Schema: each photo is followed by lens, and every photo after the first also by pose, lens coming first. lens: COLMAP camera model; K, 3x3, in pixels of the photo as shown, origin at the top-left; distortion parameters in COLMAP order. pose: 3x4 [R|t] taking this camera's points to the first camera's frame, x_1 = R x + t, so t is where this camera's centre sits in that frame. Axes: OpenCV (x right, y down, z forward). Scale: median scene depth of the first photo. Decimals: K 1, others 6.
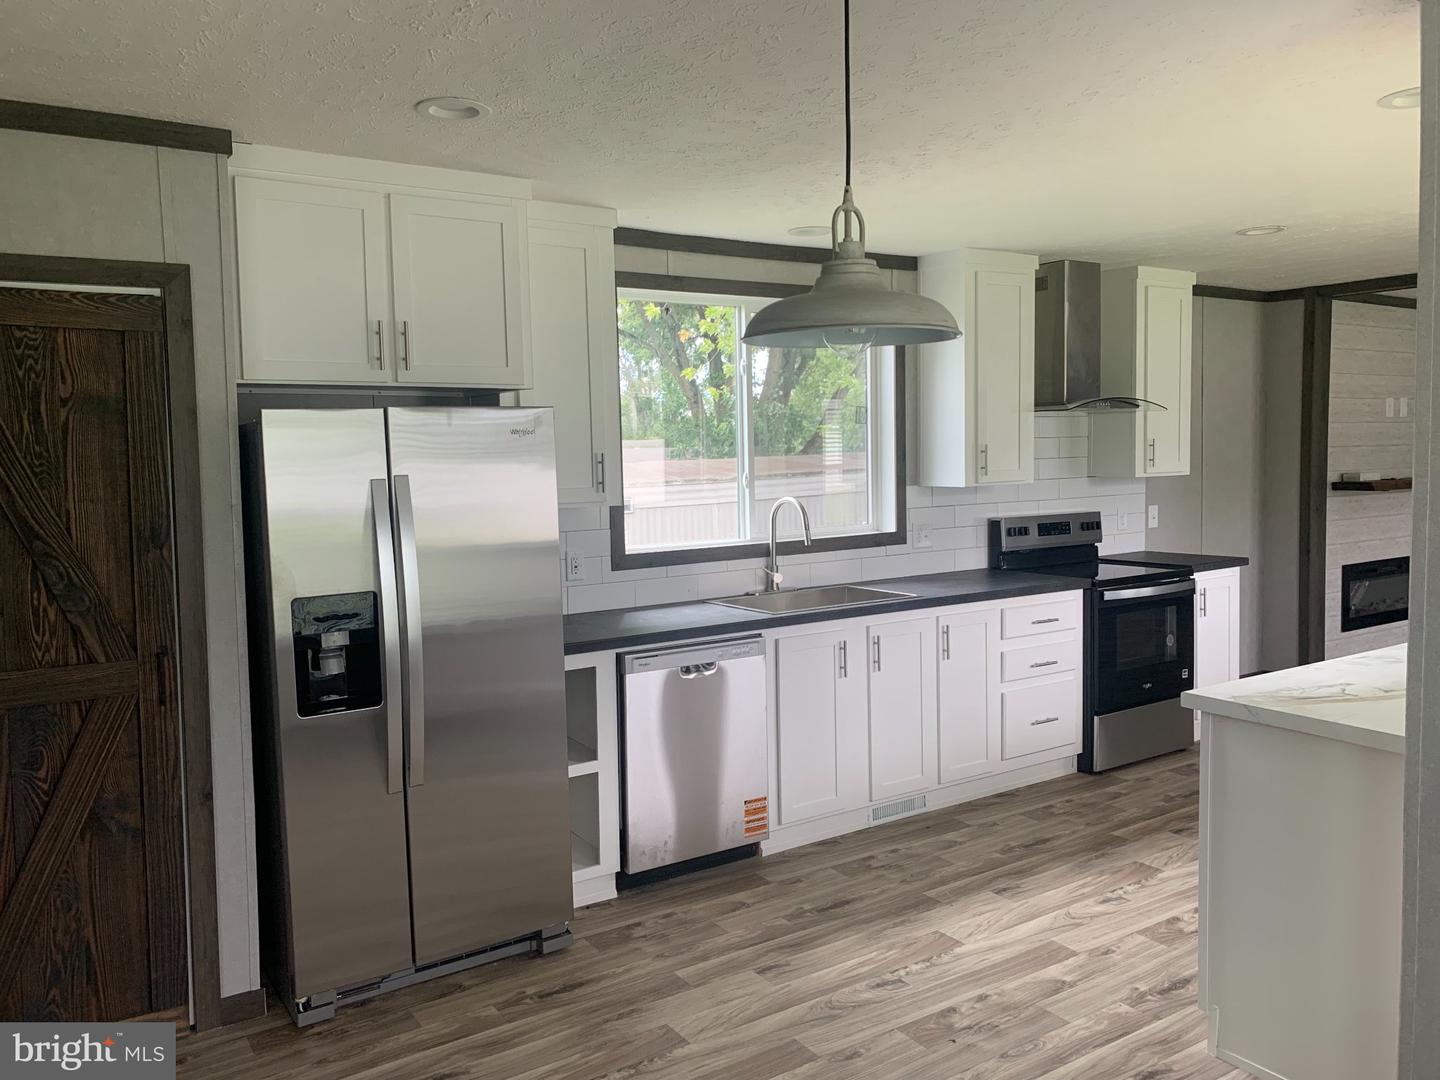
lens RADIAL K [[1116.9, 0, 720.5], [0, 1116.9, 546.6], [0, 0, 1]] dist [0.002780, -0.004071]
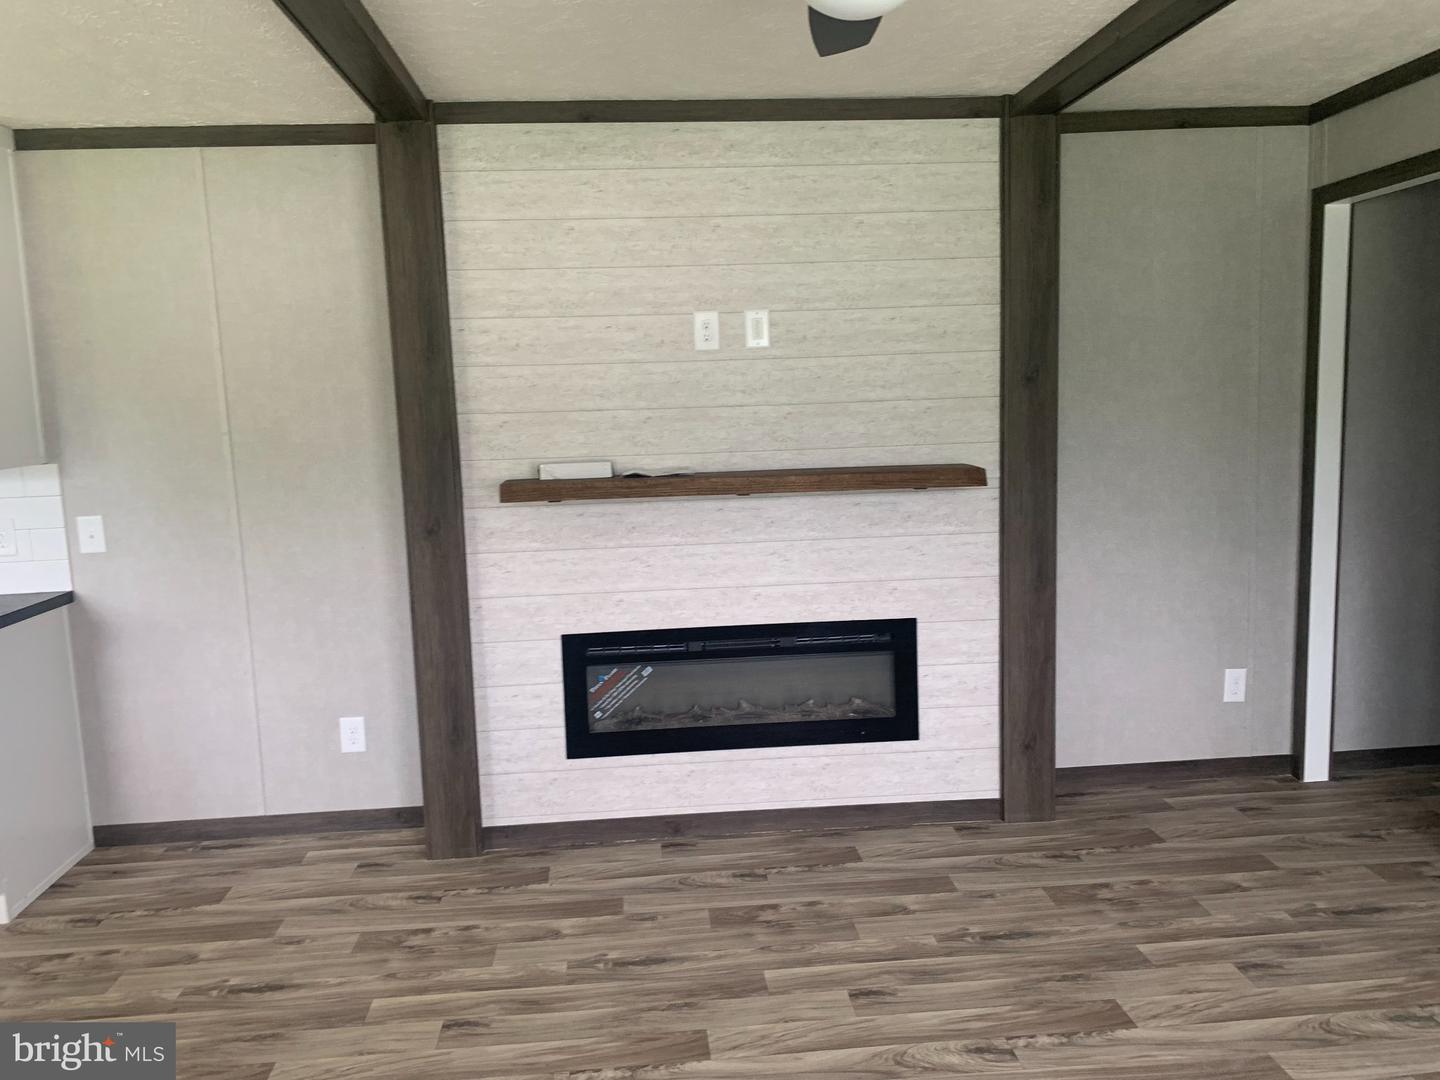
lens RADIAL K [[1116.9, 0, 719.2], [0, 1116.9, 525.7], [0, 0, 1]] dist [0.002780, -0.004071]
pose [[0.873867, 0.053563, -0.483206, 0.092865], [-0.027140, 0.997737, 0.061517, -0.007371], [0.485407, -0.040643, 0.873343, 0.060658]]
